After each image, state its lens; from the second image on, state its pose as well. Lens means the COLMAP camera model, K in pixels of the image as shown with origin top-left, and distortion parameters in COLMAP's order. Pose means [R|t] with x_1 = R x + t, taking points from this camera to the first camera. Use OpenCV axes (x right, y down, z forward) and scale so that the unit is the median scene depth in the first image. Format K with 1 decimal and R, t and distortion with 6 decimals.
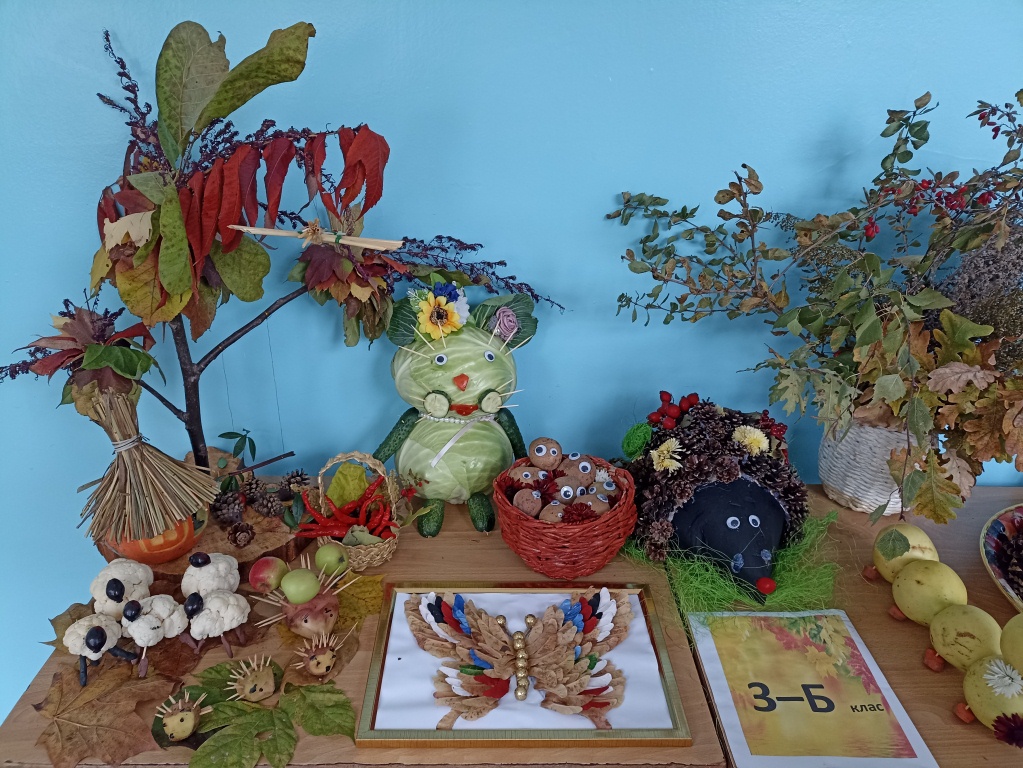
lens RADIAL K [[761.9, 0, 511.5], [0, 761.9, 384.0], [0, 0, 1]] dist [0.005588, 0.003470]
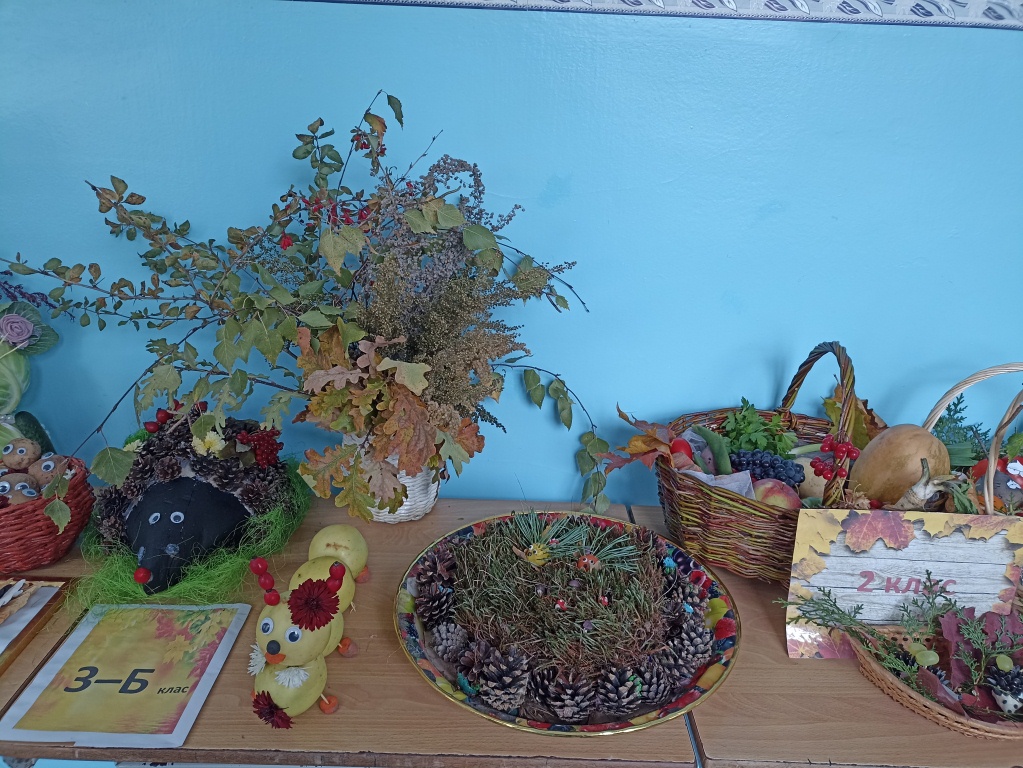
lens RADIAL K [[761.9, 0, 511.5], [0, 761.9, 384.0], [0, 0, 1]] dist [0.005588, 0.003470]
pose [[0.999862, 0.016577, -0.001306, 0.771688], [-0.016628, 0.996958, -0.076150, 0.070441], [0.000040, 0.076162, 0.997095, -0.049240]]
